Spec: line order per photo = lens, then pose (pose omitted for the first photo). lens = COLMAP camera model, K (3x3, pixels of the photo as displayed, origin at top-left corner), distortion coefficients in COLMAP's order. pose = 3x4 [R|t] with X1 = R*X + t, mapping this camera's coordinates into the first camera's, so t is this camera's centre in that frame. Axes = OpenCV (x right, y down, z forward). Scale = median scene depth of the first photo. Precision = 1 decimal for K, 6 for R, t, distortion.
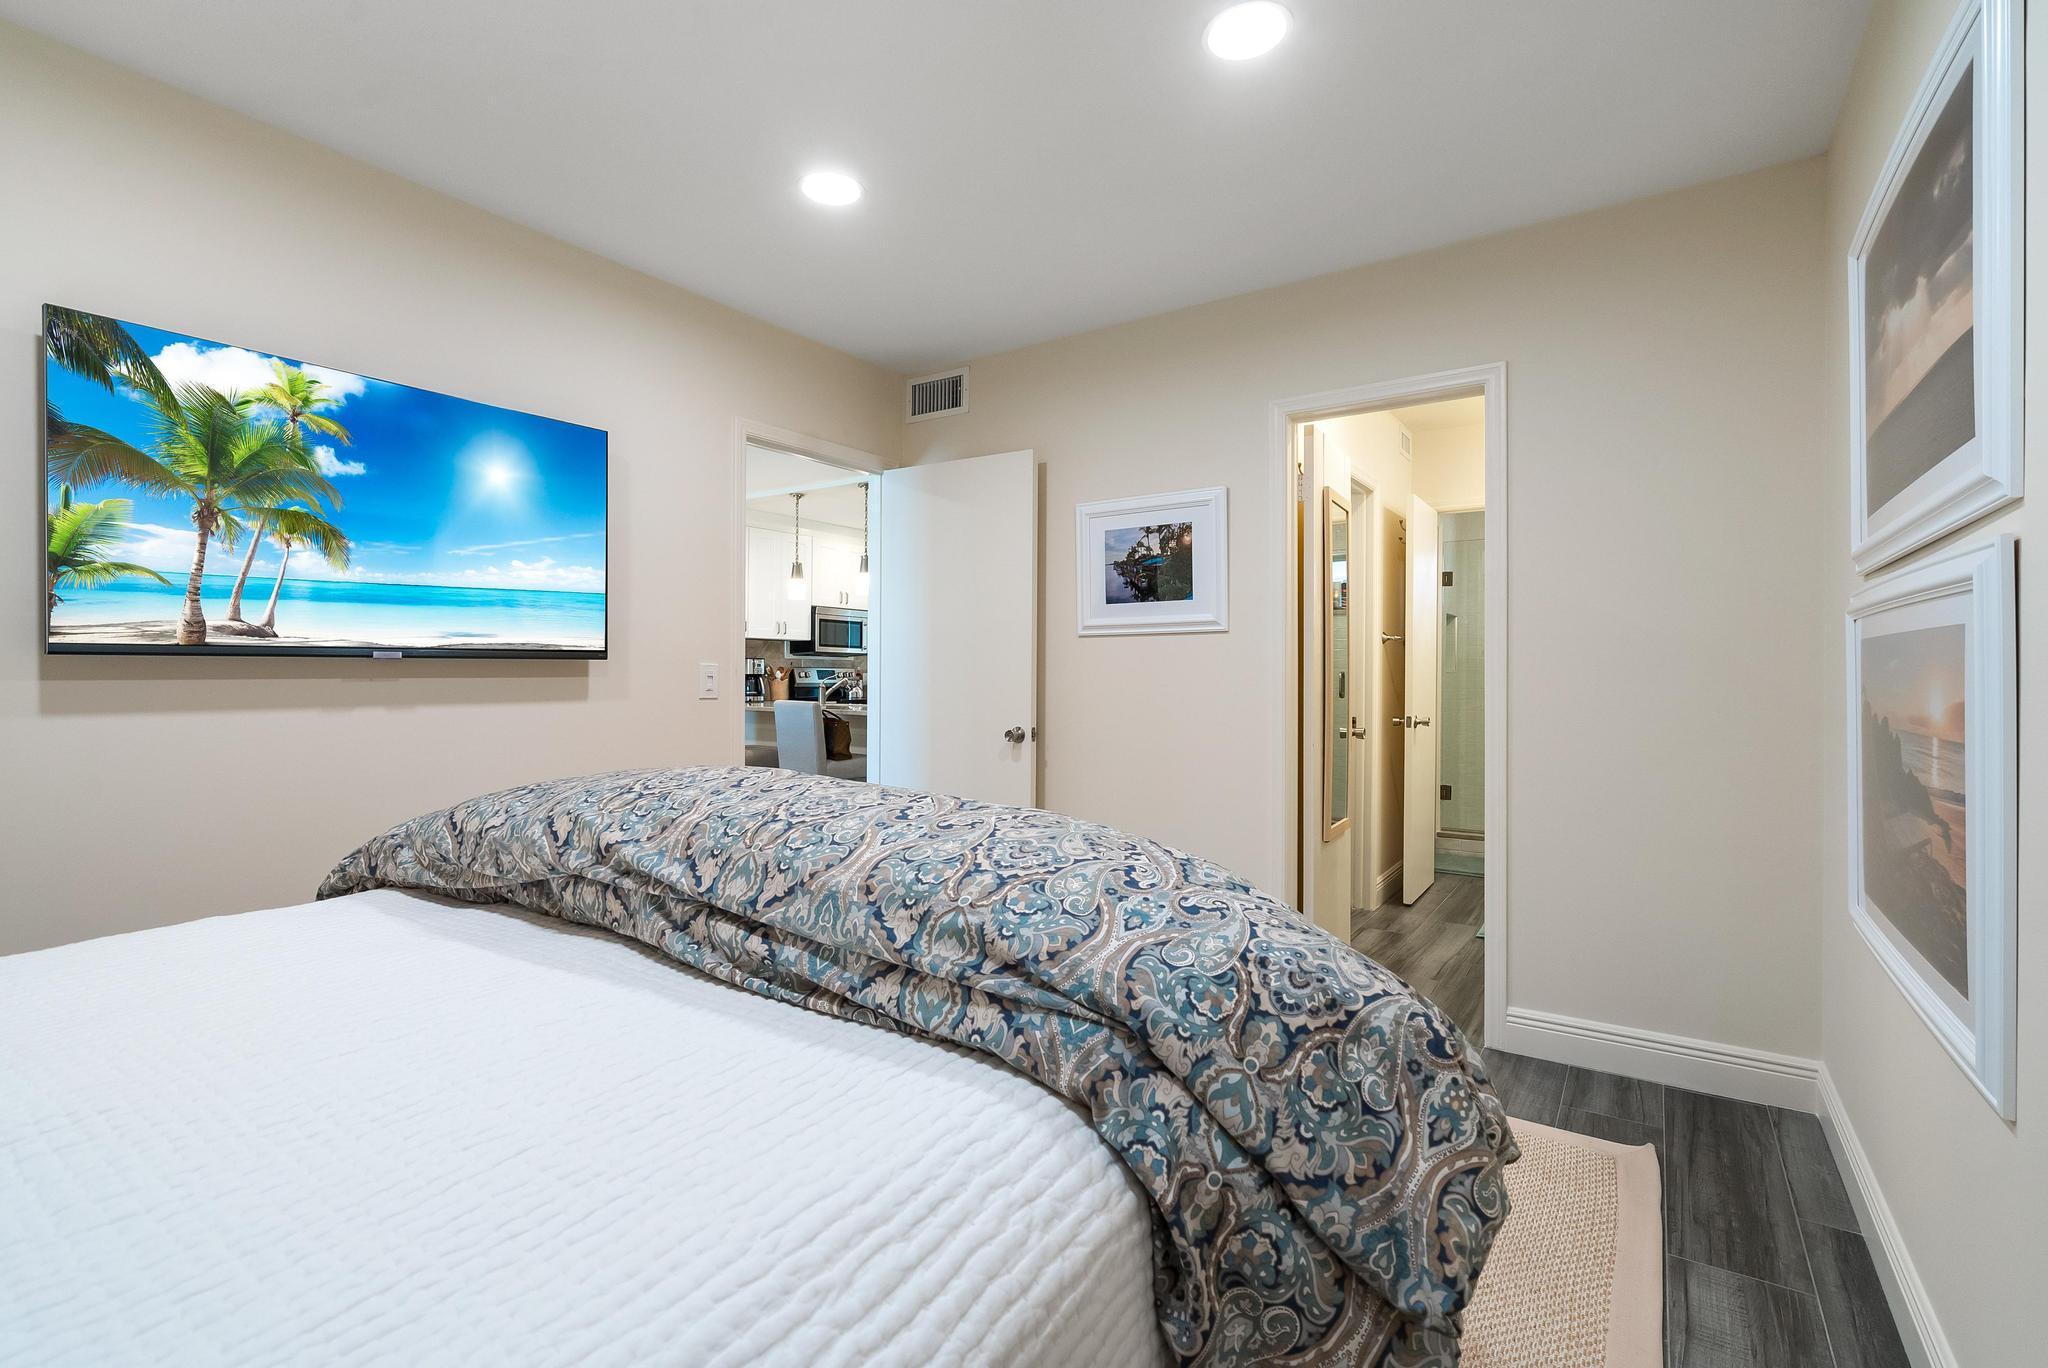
lens RADIAL K [[938.6, 0, 1014.1], [0, 938.6, 670.2], [0, 0, 1]] dist [-0.003026, -0.000318]
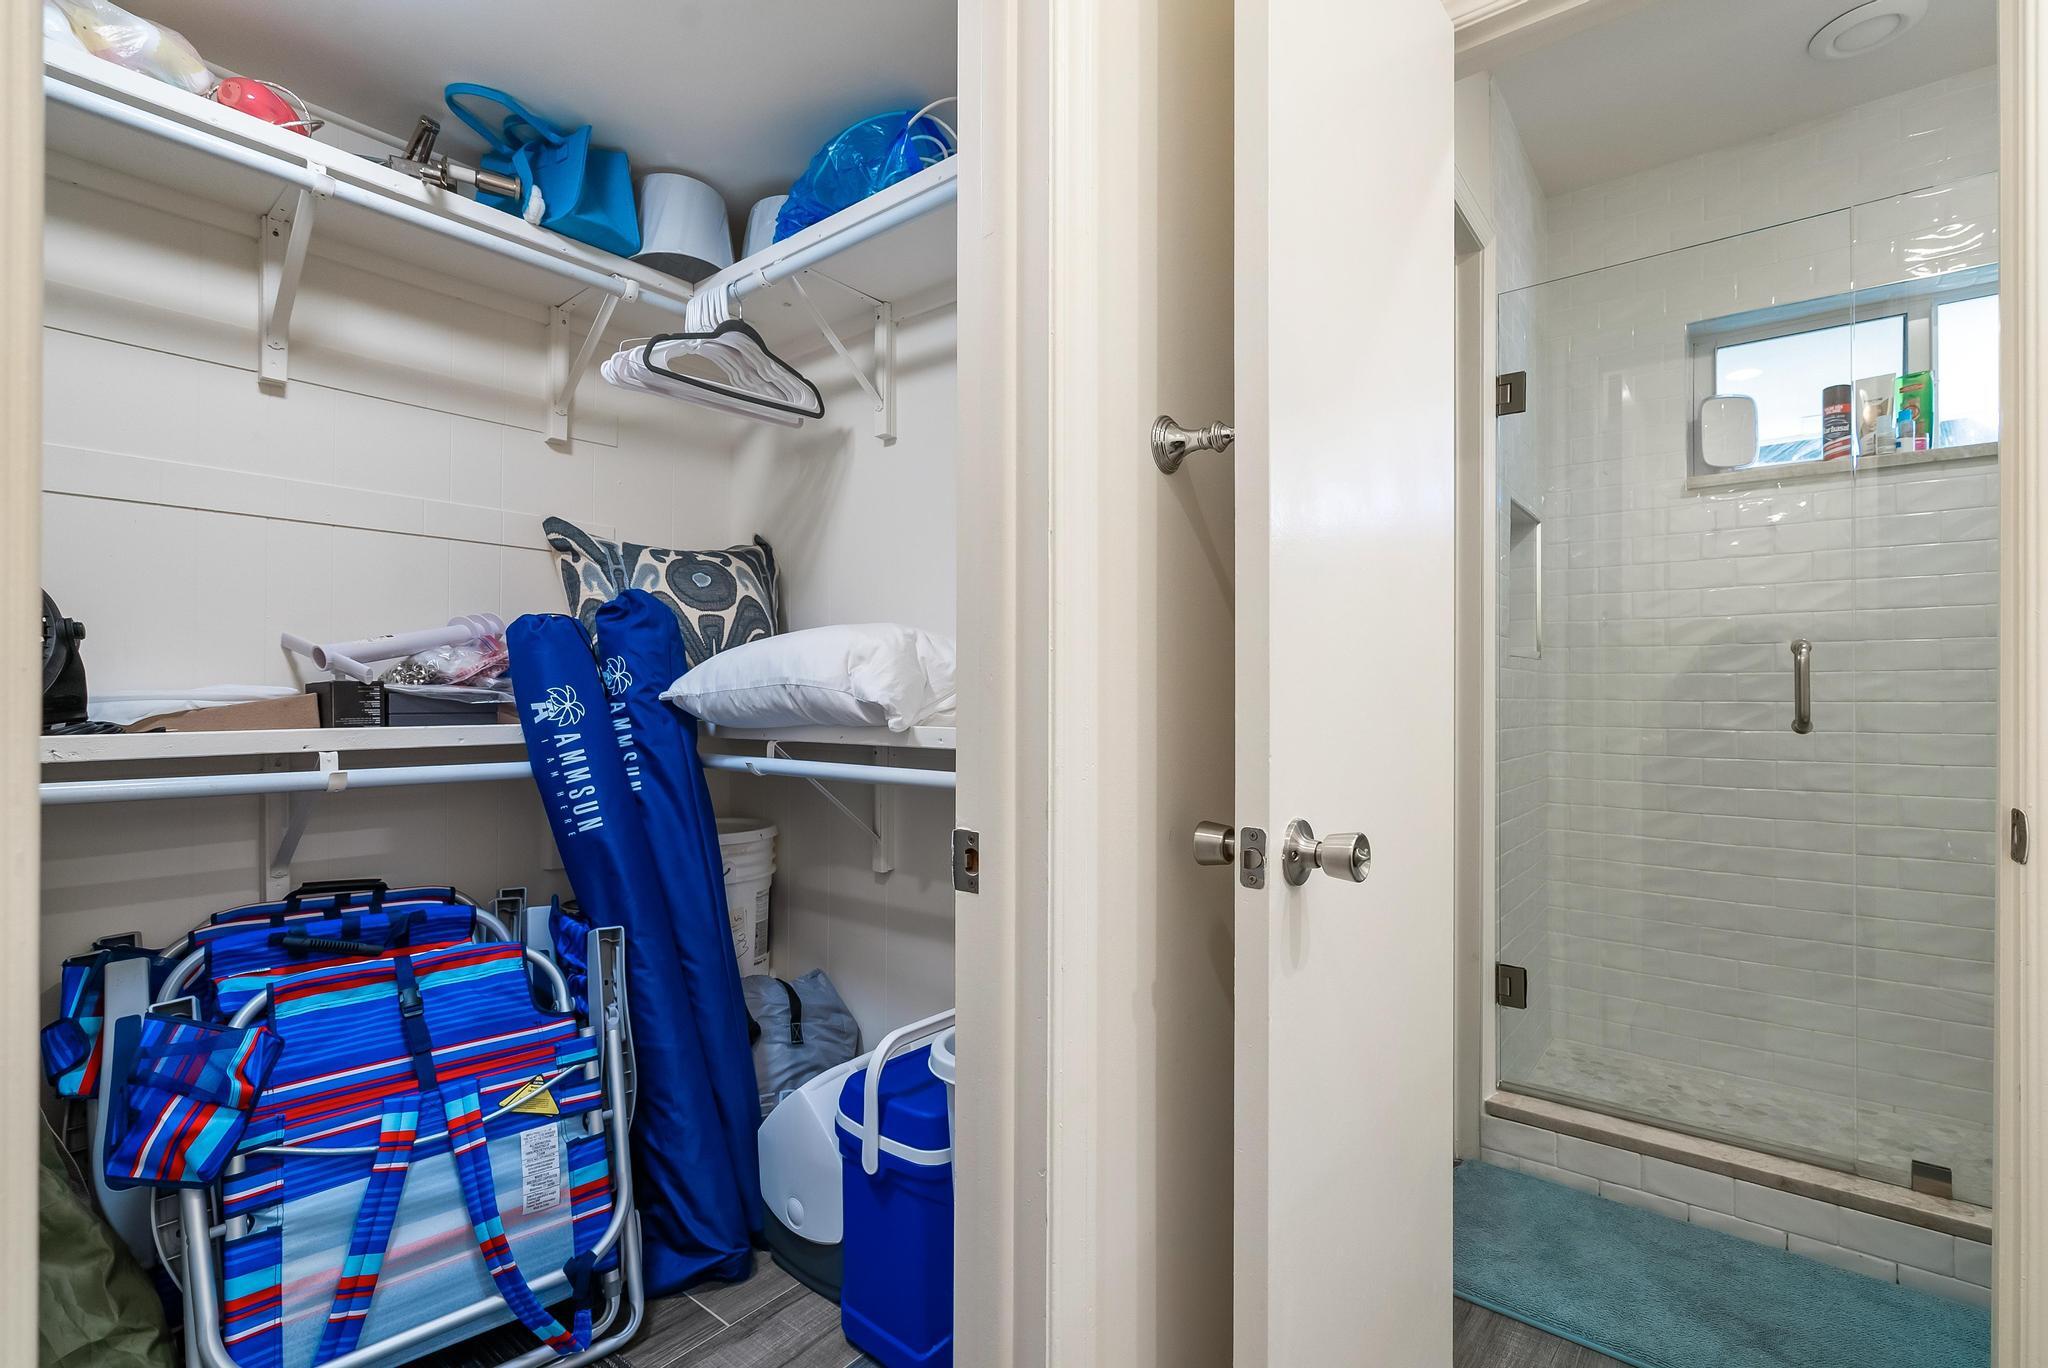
lens RADIAL K [[927.1, 0, 1027.0], [0, 927.1, 680.0], [0, 0, 1]] dist [-0.000120, 0.000124]
pose [[0.997285, 0.002048, -0.073605, 0.385999], [-0.003123, 0.999890, -0.014492, 0.022654], [0.073567, 0.014682, 0.997182, 0.806007]]
